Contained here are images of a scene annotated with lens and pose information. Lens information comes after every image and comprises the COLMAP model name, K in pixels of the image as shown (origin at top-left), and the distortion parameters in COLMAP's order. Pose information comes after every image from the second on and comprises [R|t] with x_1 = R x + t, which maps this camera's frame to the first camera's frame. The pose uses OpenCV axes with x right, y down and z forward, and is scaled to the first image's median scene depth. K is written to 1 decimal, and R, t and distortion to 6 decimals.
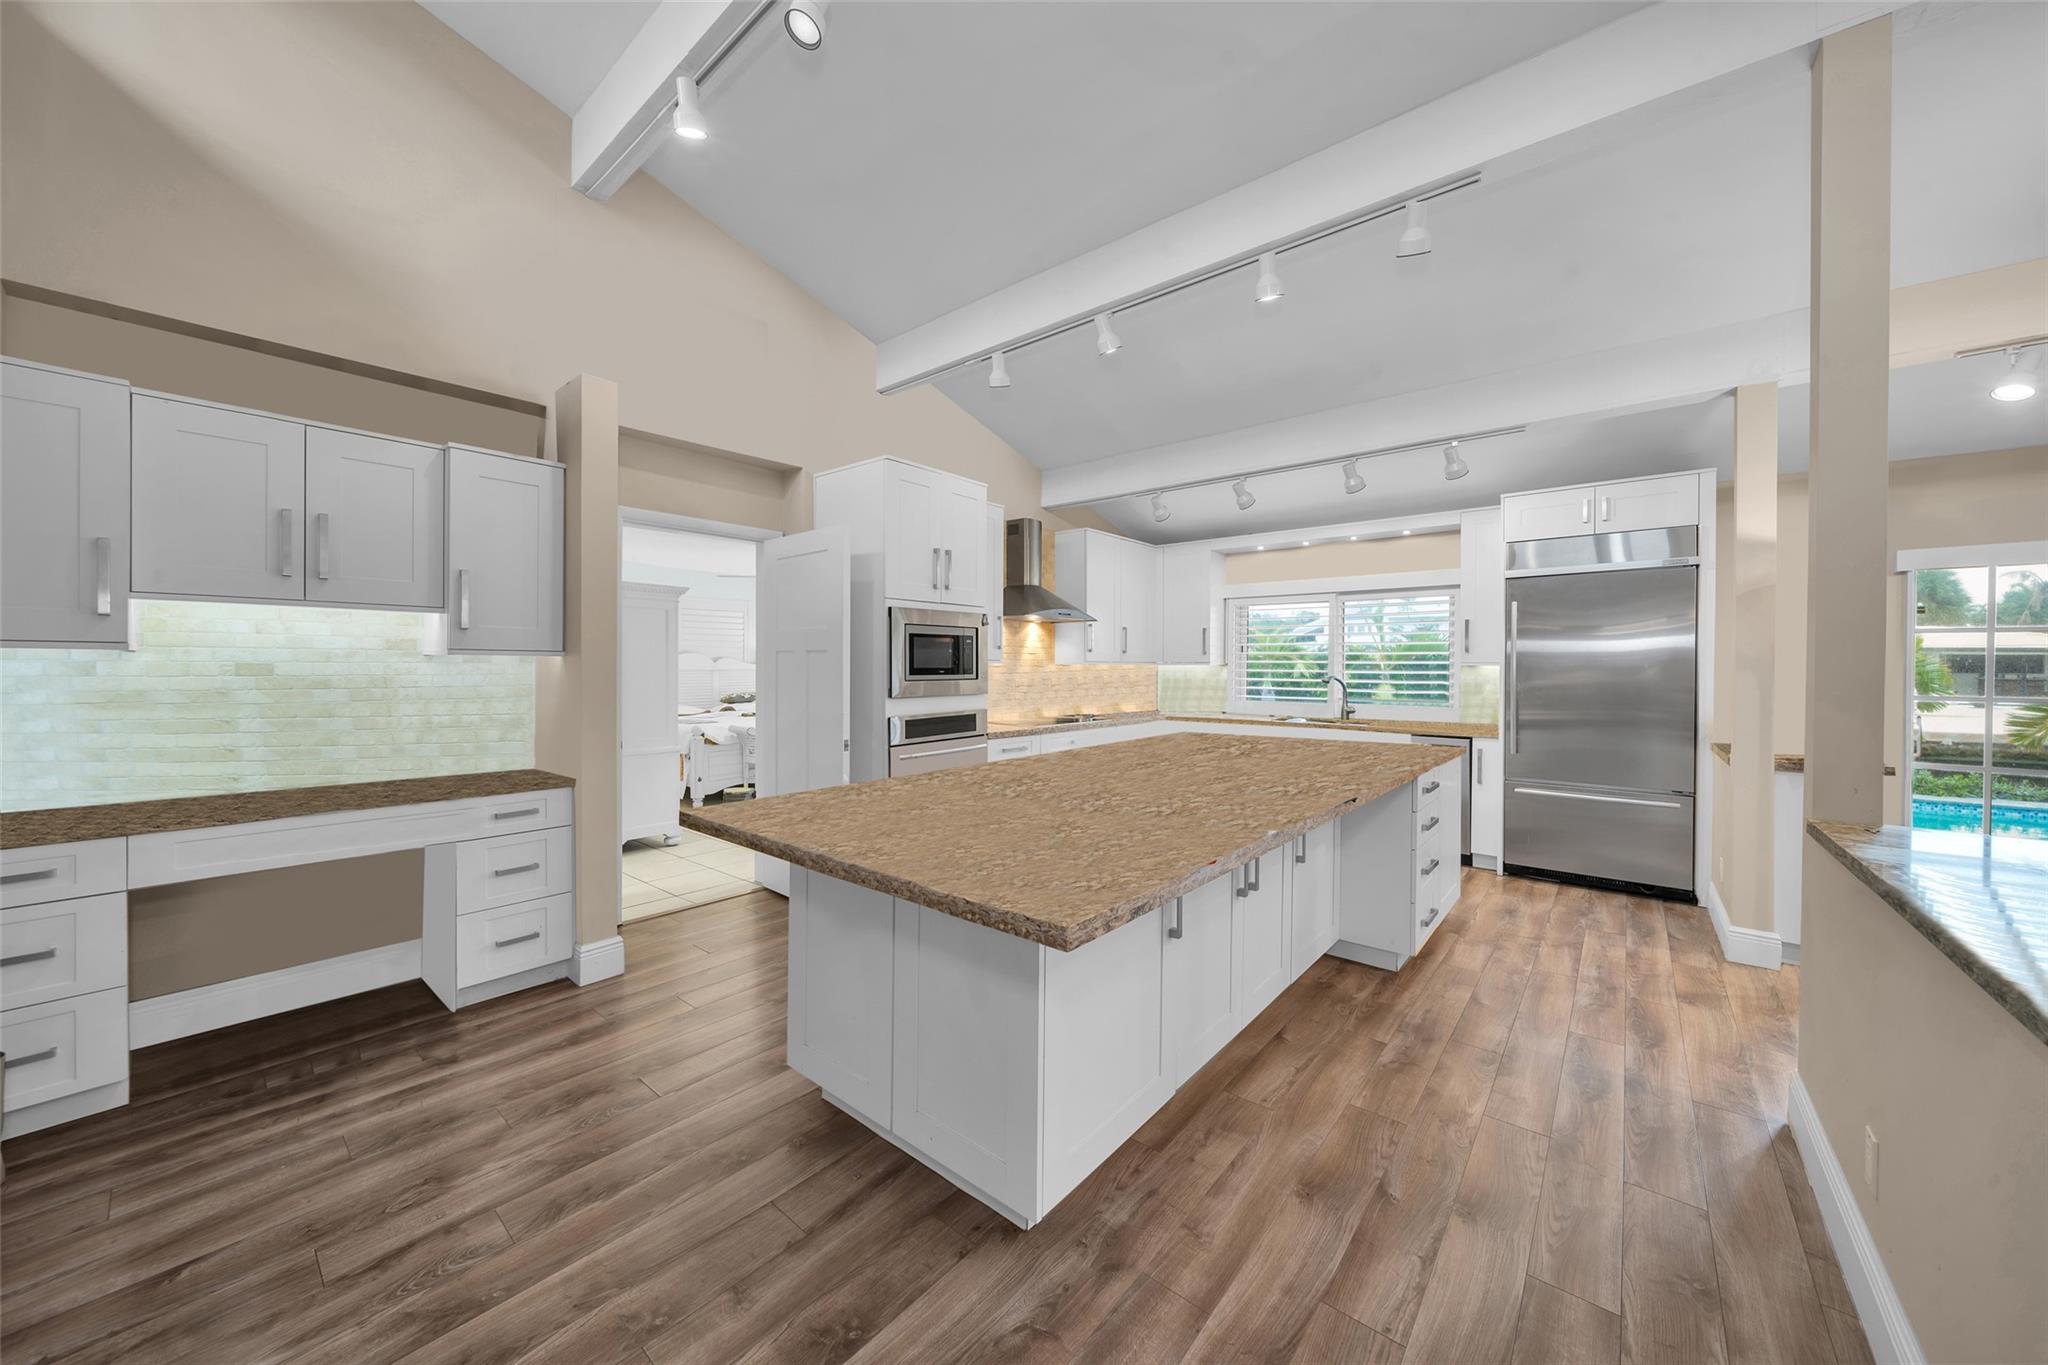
lens RADIAL K [[730.0, 0, 1022.4], [0, 730.0, 676.0], [0, 0, 1]] dist [0.001452, -0.000147]
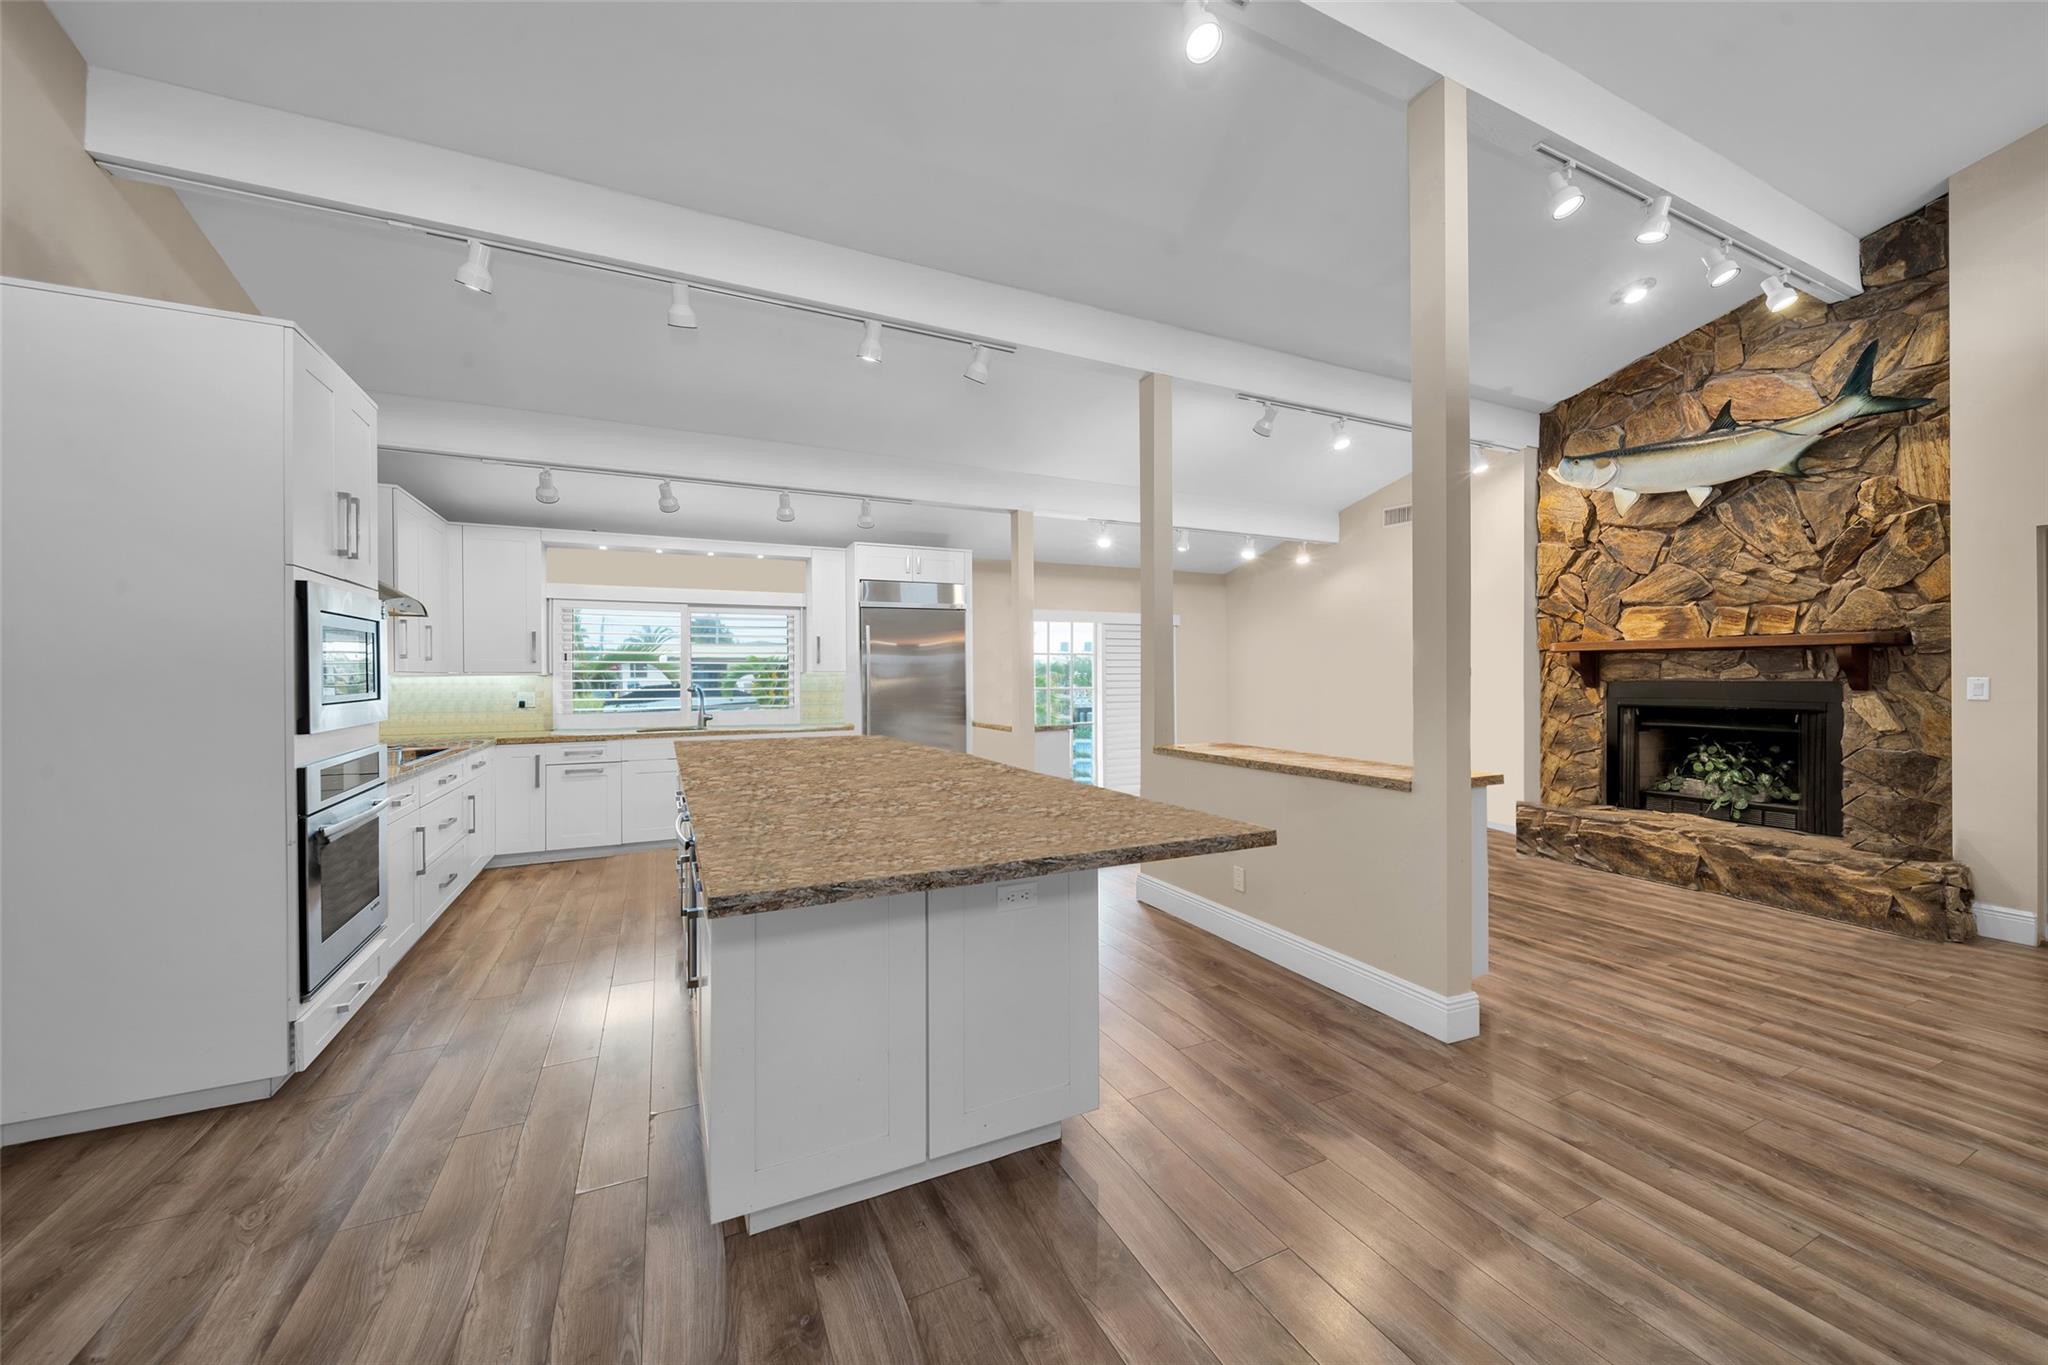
lens RADIAL K [[730.0, 0, 1023.3], [0, 730.0, 673.8], [0, 0, 1]] dist [0.001452, -0.000147]
pose [[0.425703, -0.006511, 0.904839, -0.413800], [0.021893, 0.999756, -0.003106, -0.003374], [-0.904598, 0.021131, 0.425742, 0.194725]]
